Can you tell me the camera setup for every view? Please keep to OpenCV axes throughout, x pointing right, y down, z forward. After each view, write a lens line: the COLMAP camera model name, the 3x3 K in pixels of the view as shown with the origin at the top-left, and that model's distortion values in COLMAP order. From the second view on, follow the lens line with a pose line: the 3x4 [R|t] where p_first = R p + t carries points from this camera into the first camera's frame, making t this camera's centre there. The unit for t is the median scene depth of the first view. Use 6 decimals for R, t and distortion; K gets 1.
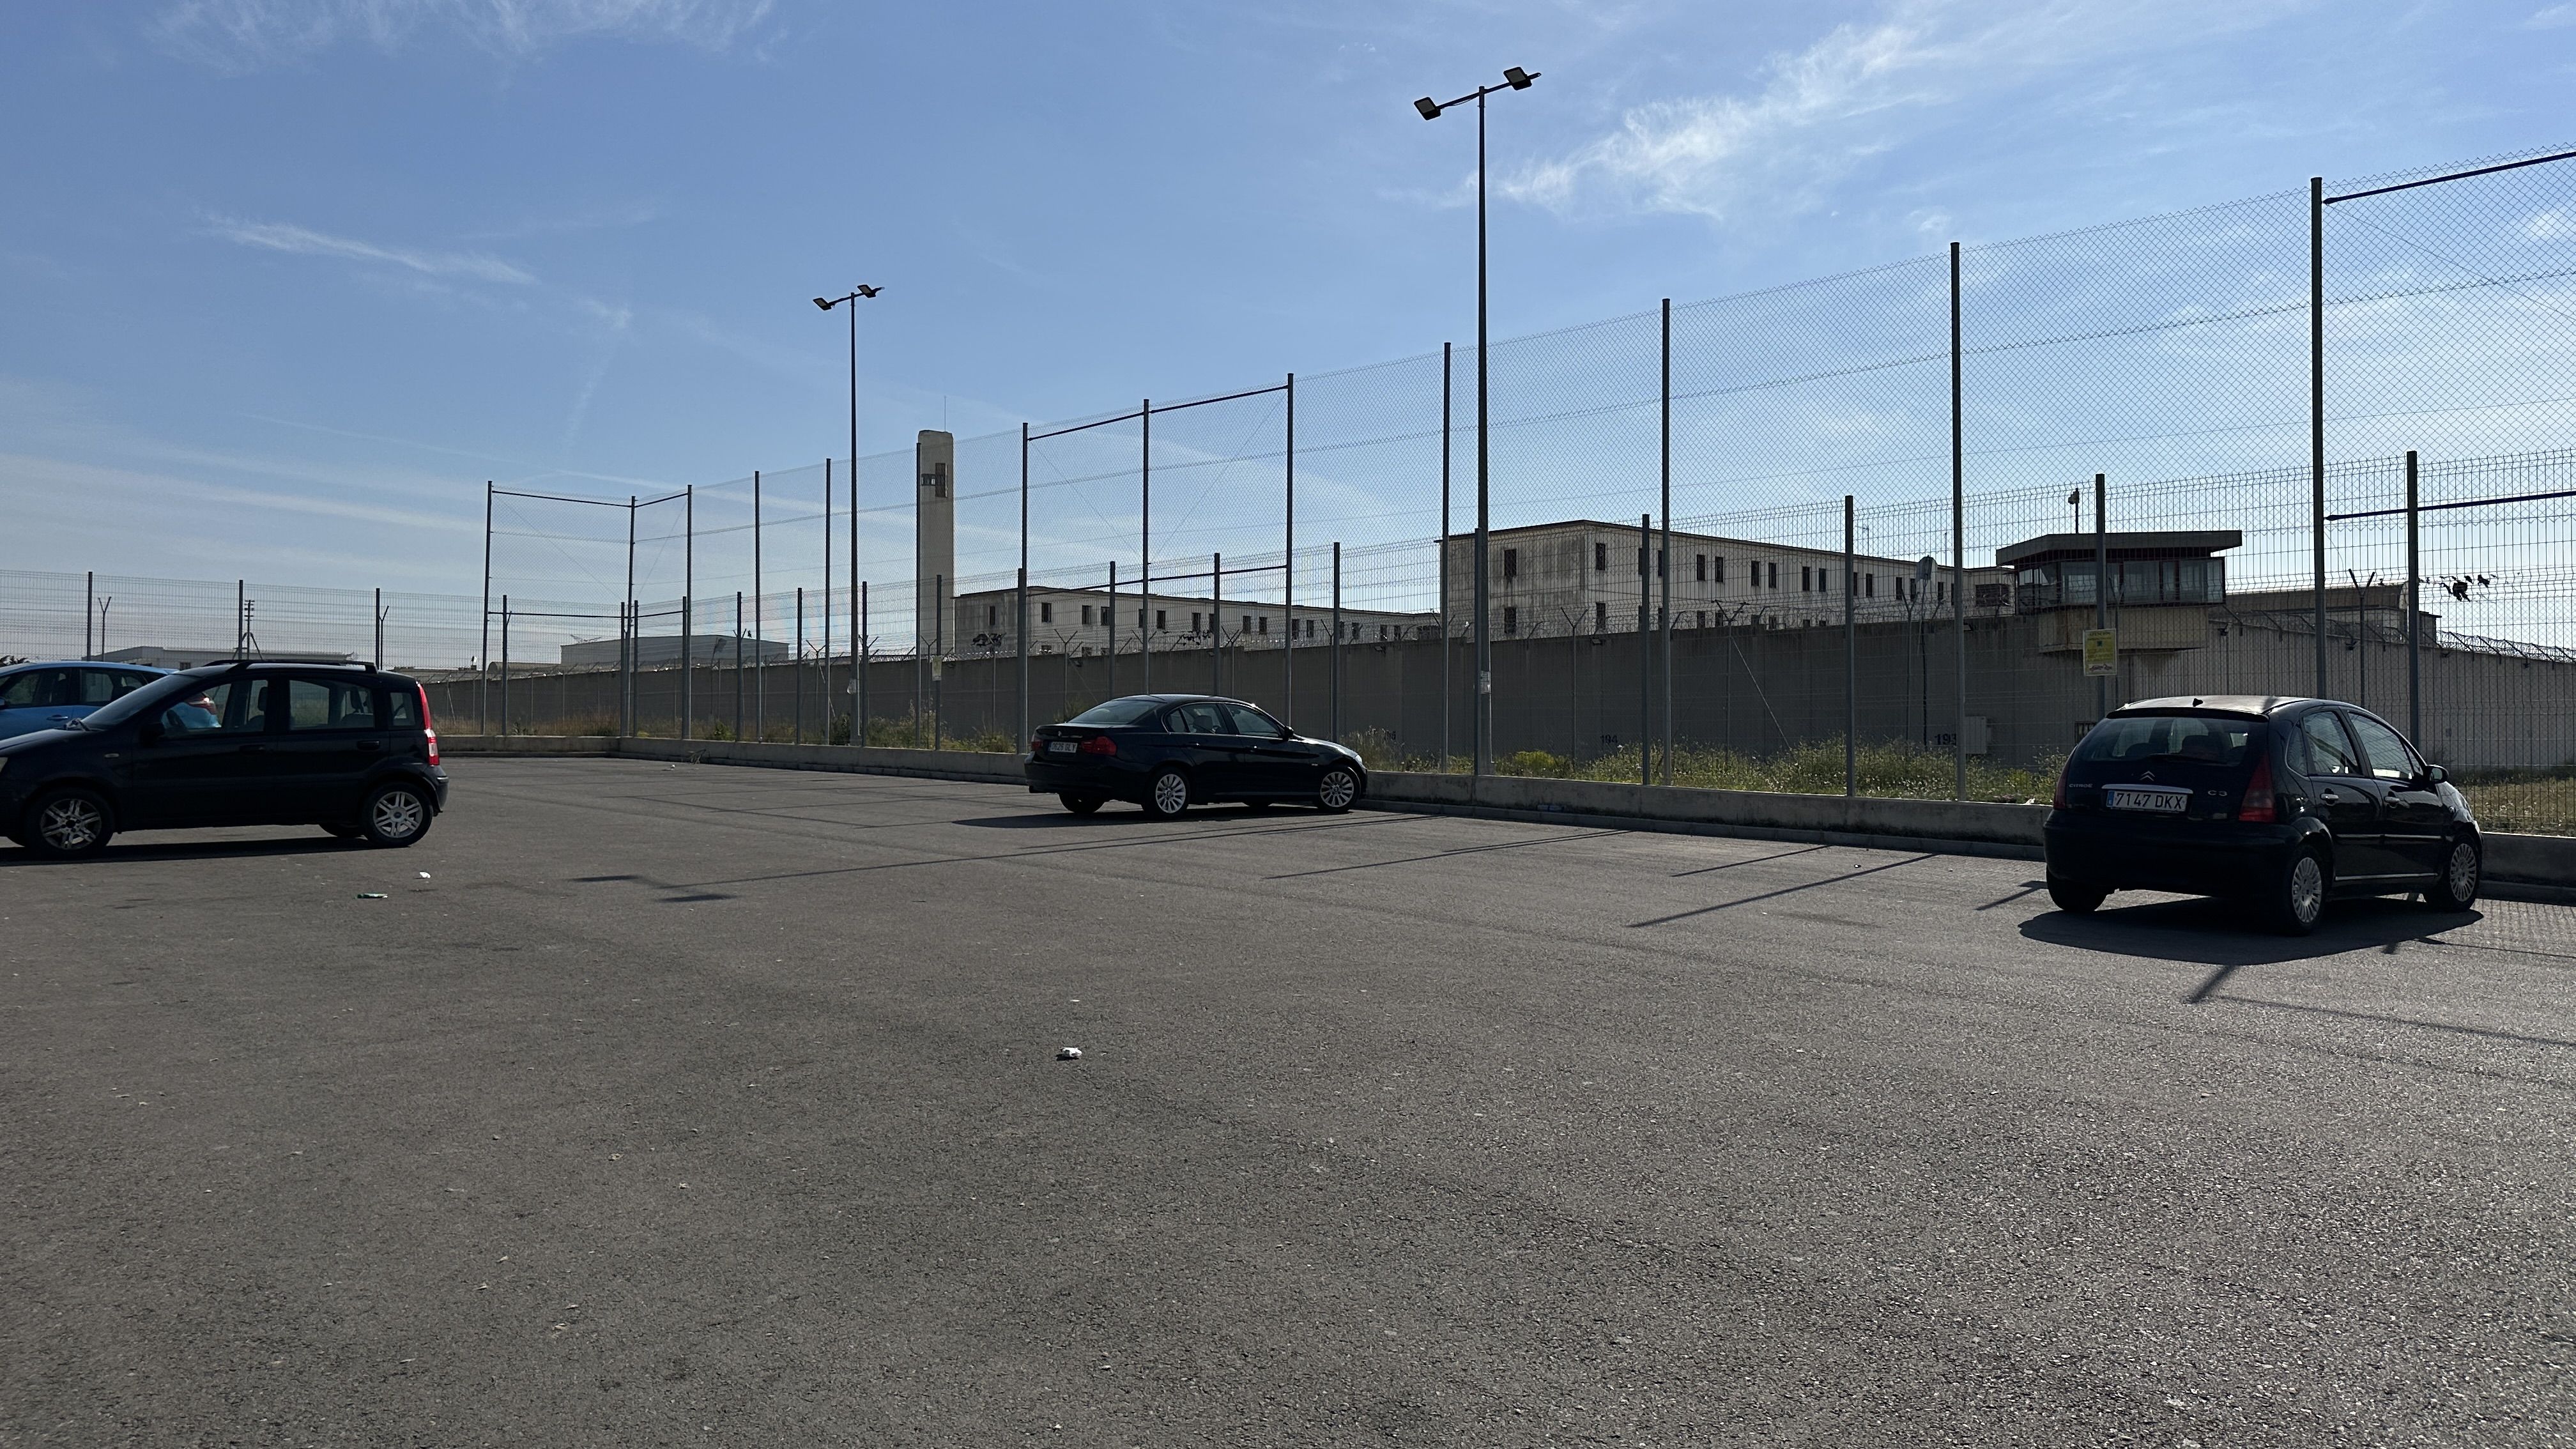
lens RADIAL K [[1823.4, 0, 1314.5], [0, 1823.4, 730.3], [0, 0, 1]] dist [0.061080, -0.072974]
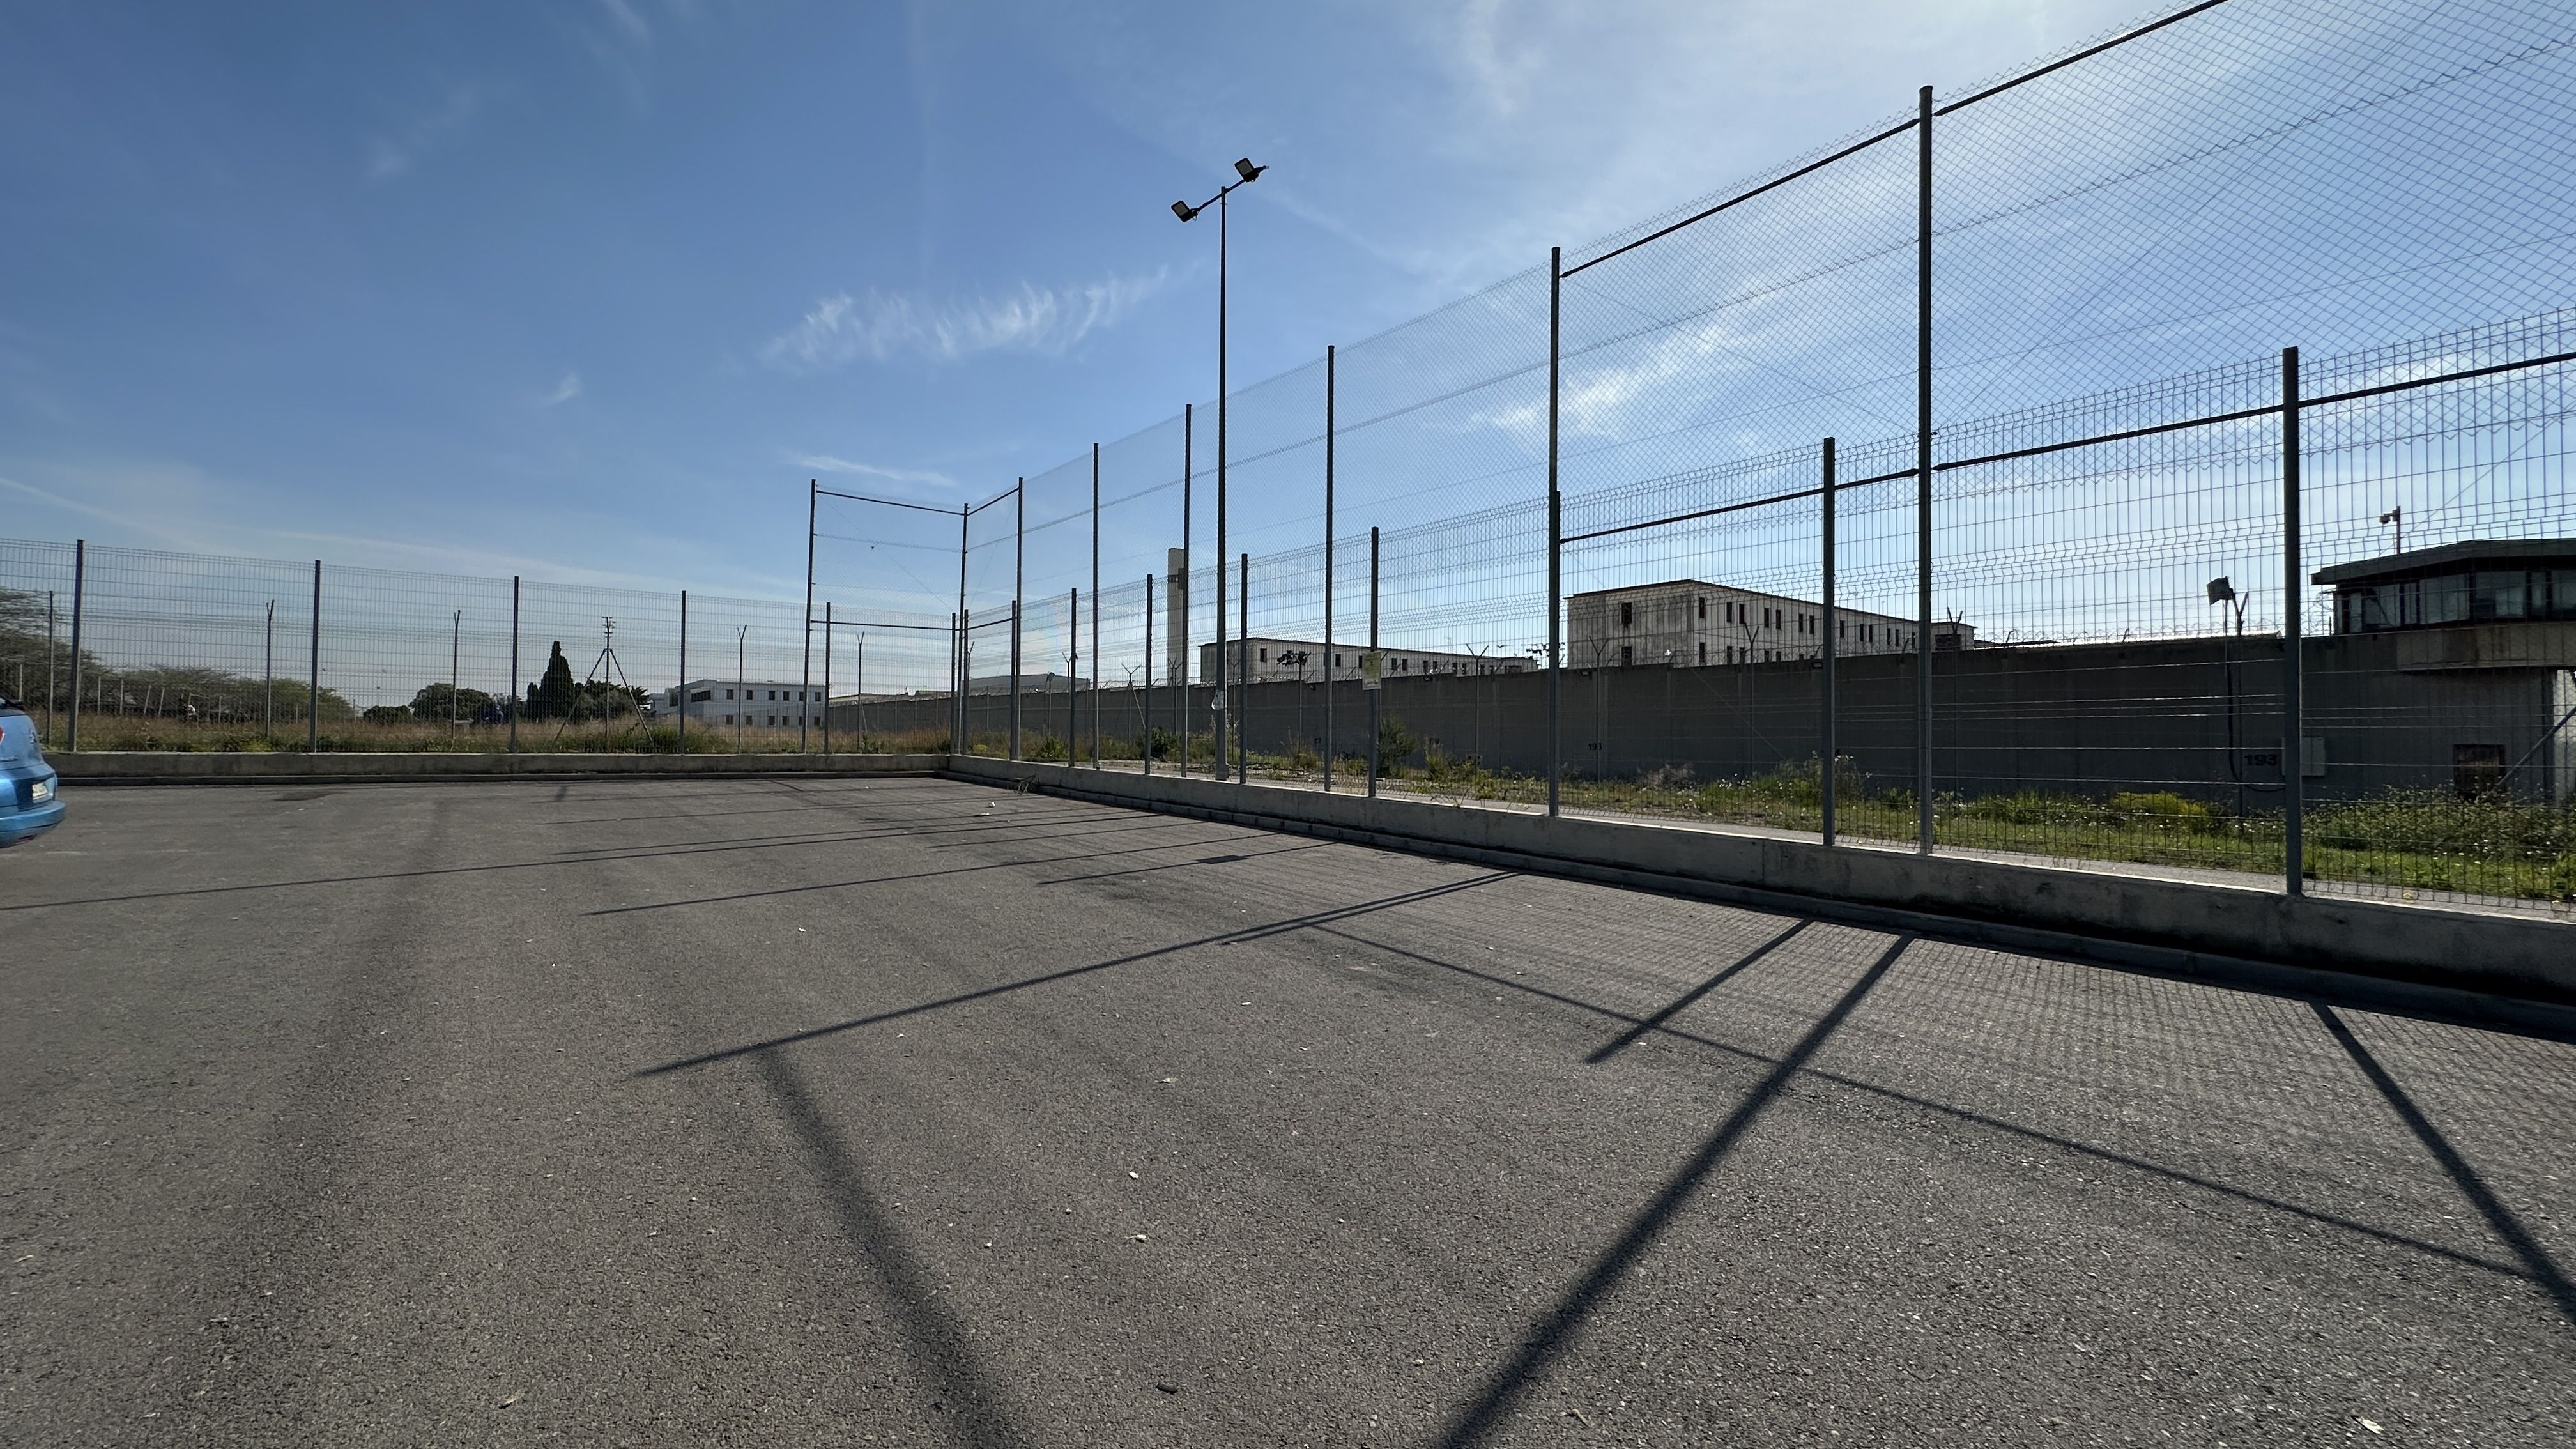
lens RADIAL K [[1029.4, 0, 1275.5], [0, 1029.4, 708.5], [0, 0, 1]] dist [-0.000297, 0.000866]
pose [[0.995026, 0.002211, -0.099593, -0.075388], [-0.004377, 0.999759, -0.021533, -0.004571], [0.099521, 0.021862, 0.994795, 0.233344]]
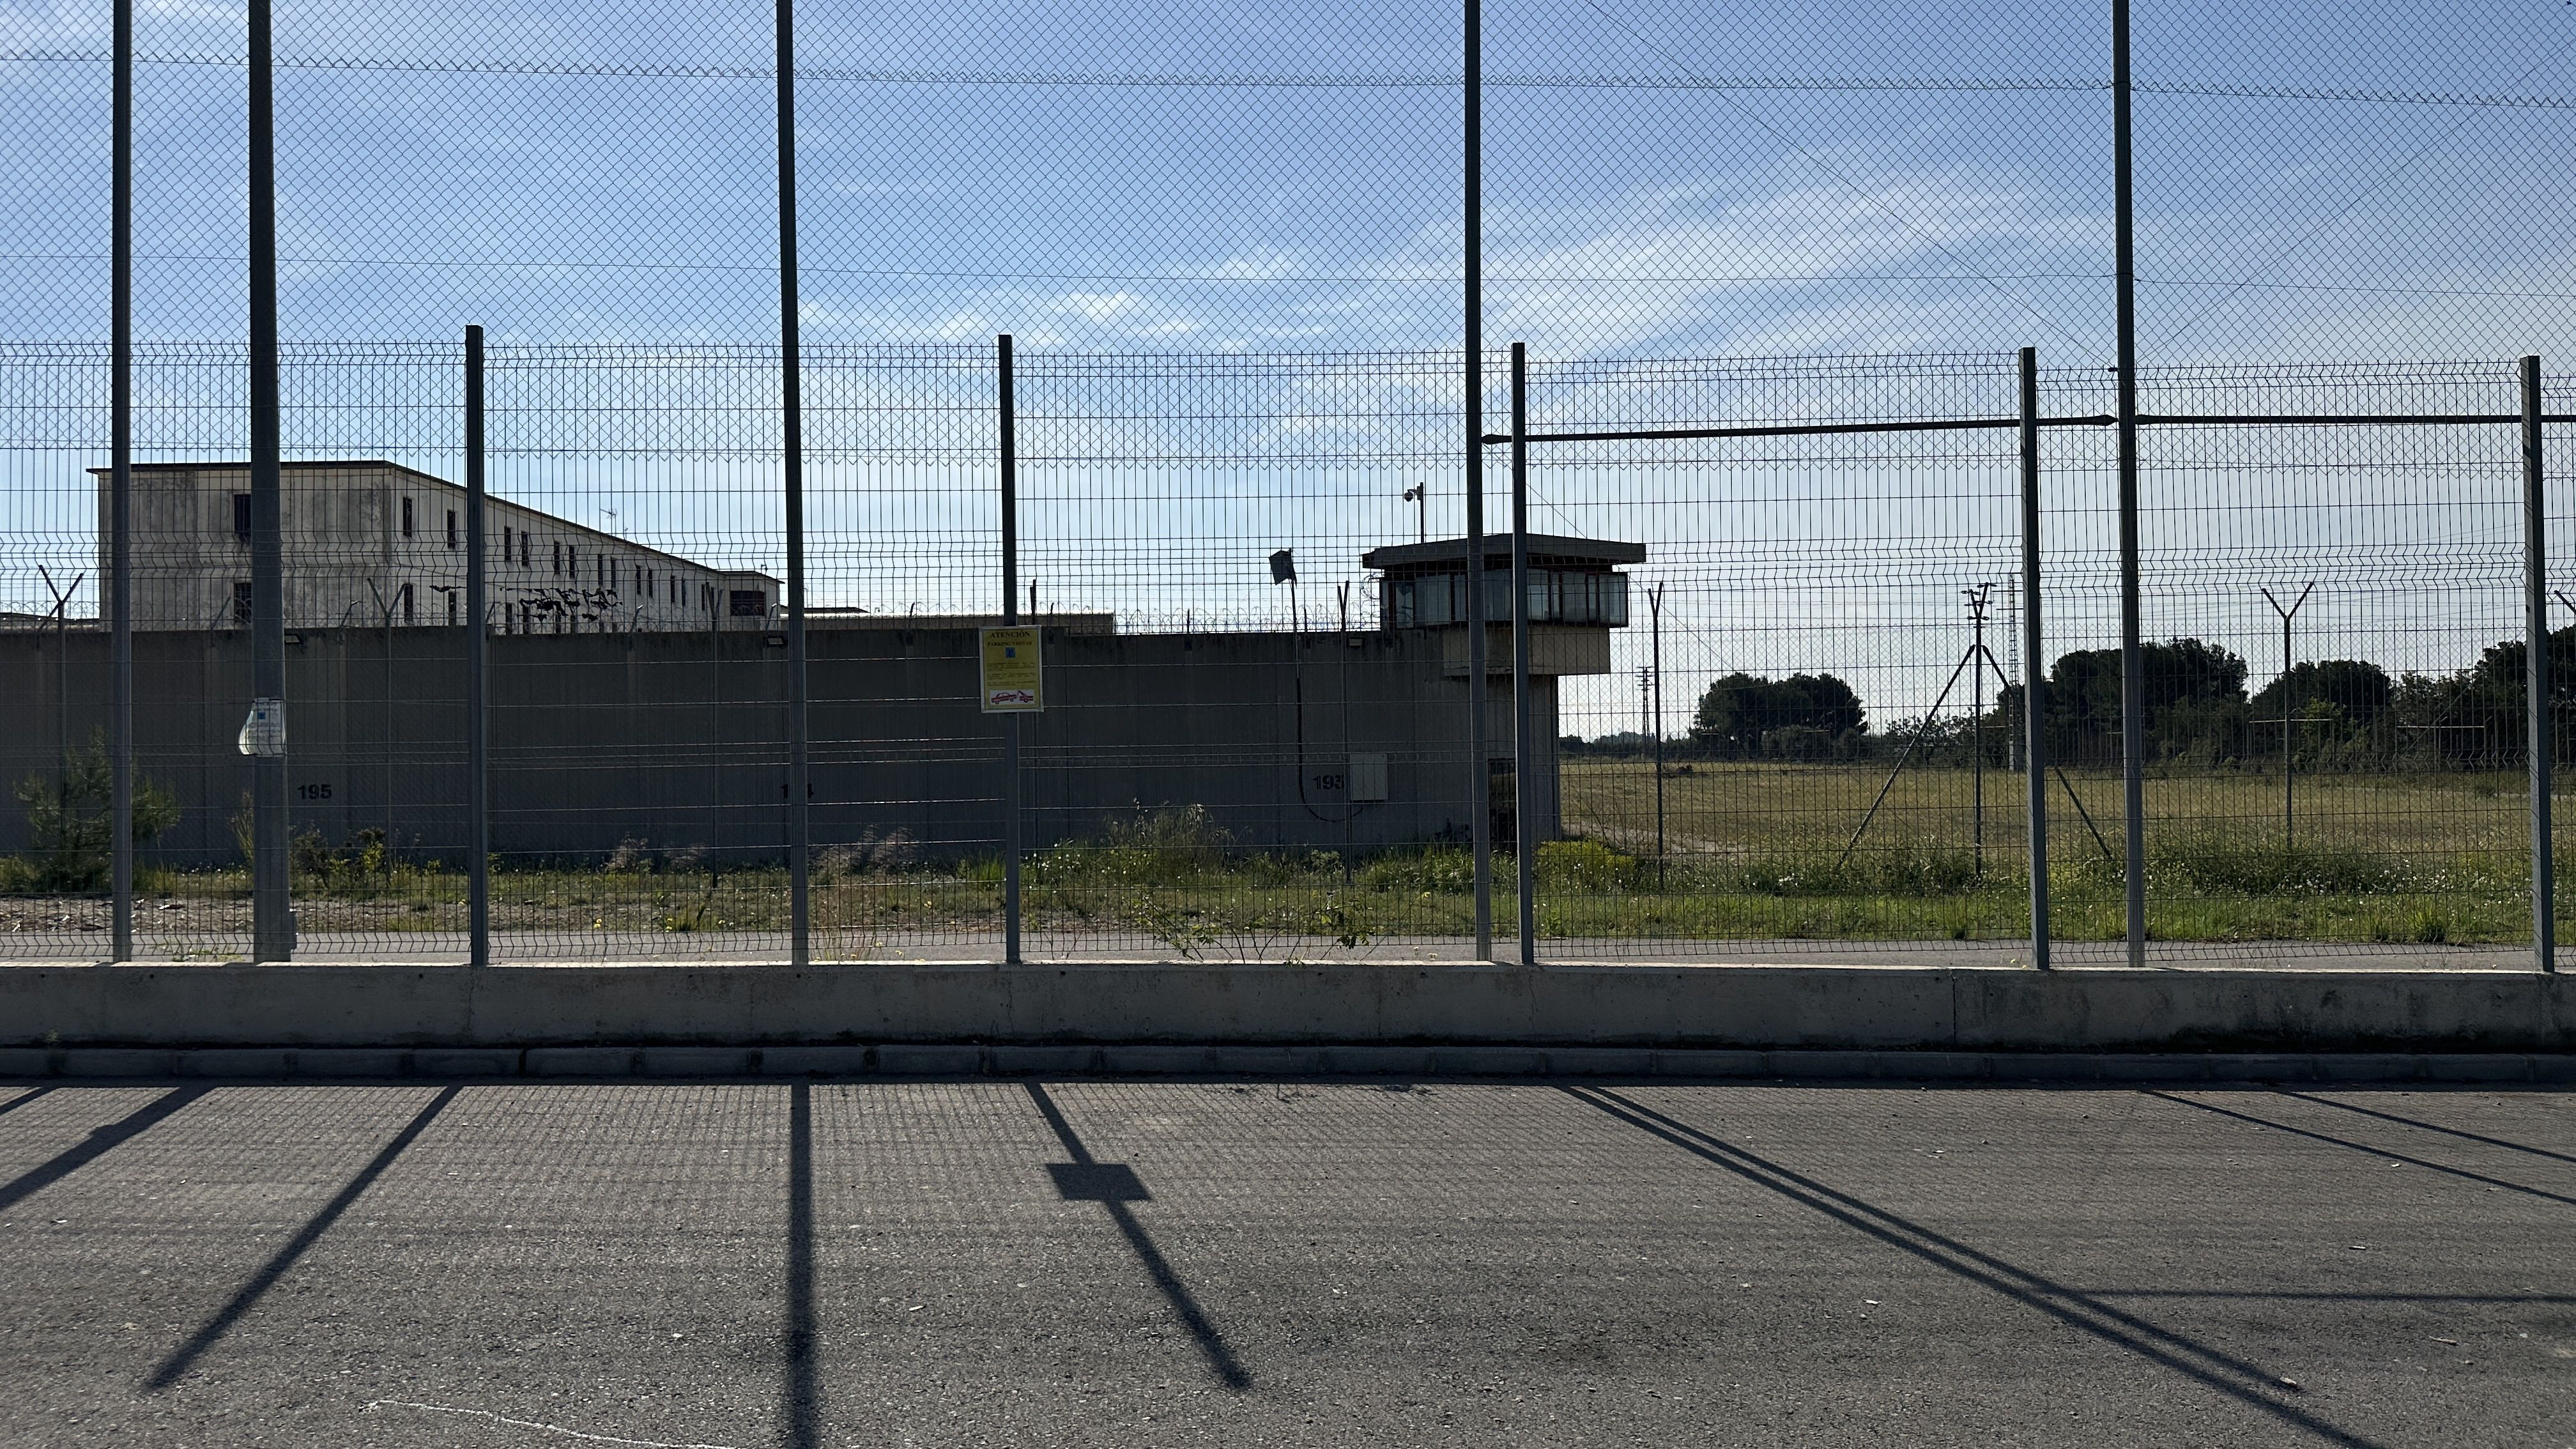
lens RADIAL K [[1823.4, 0, 1293.1], [0, 1823.4, 715.4], [0, 0, 1]] dist [0.061080, -0.072974]
pose [[0.651626, 0.005313, 0.758522, -0.150409], [0.008106, 0.999870, -0.013968, -0.008144], [-0.758497, 0.015250, 0.651498, 0.301384]]
